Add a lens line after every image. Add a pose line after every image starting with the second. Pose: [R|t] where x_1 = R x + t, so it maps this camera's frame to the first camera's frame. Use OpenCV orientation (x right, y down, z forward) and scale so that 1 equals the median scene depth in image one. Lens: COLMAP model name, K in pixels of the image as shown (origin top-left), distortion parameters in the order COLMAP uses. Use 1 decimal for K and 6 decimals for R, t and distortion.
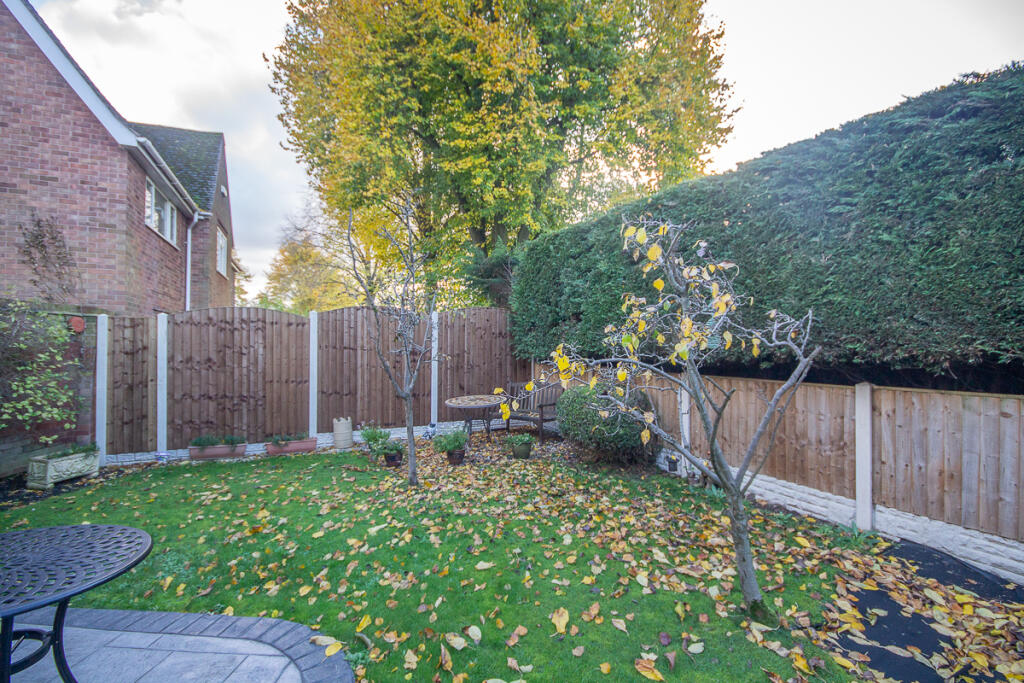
lens RADIAL K [[484.5, 0, 524.6], [0, 484.5, 340.6], [0, 0, 1]] dist [0.003377, -0.008940]
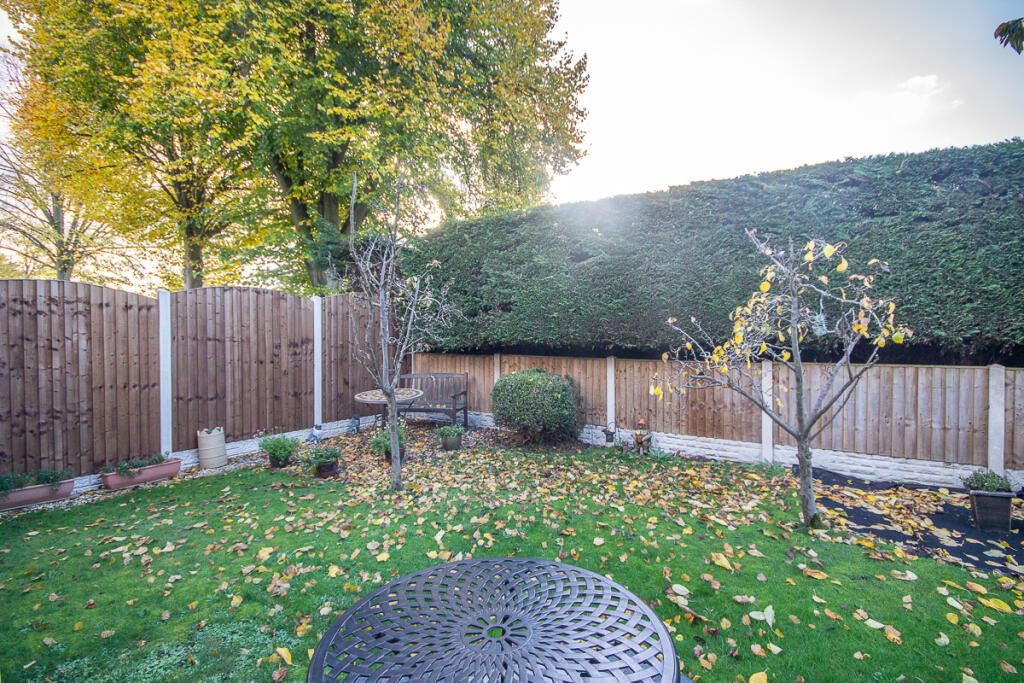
lens RADIAL K [[484.5, 0, 521.4], [0, 484.5, 339.9], [0, 0, 1]] dist [0.003377, -0.008940]
pose [[0.863575, -0.010091, 0.504119, -0.373372], [-0.000359, 0.999787, 0.020628, -0.000156], [-0.504220, -0.017995, 0.863388, 0.085433]]
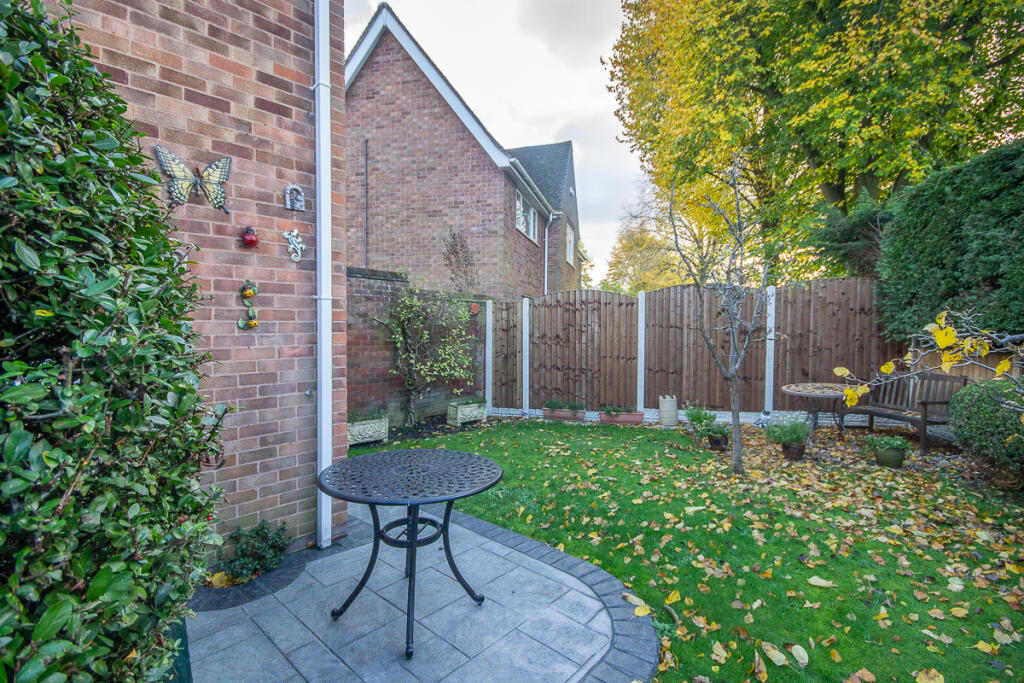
lens RADIAL K [[484.5, 0, 513.2], [0, 484.5, 341.6], [0, 0, 1]] dist [0.003377, -0.008940]
pose [[0.774947, 0.020050, -0.631708, 0.012506], [0.004542, 0.999294, 0.037290, 0.008039], [0.632010, -0.031767, 0.774309, 0.016151]]
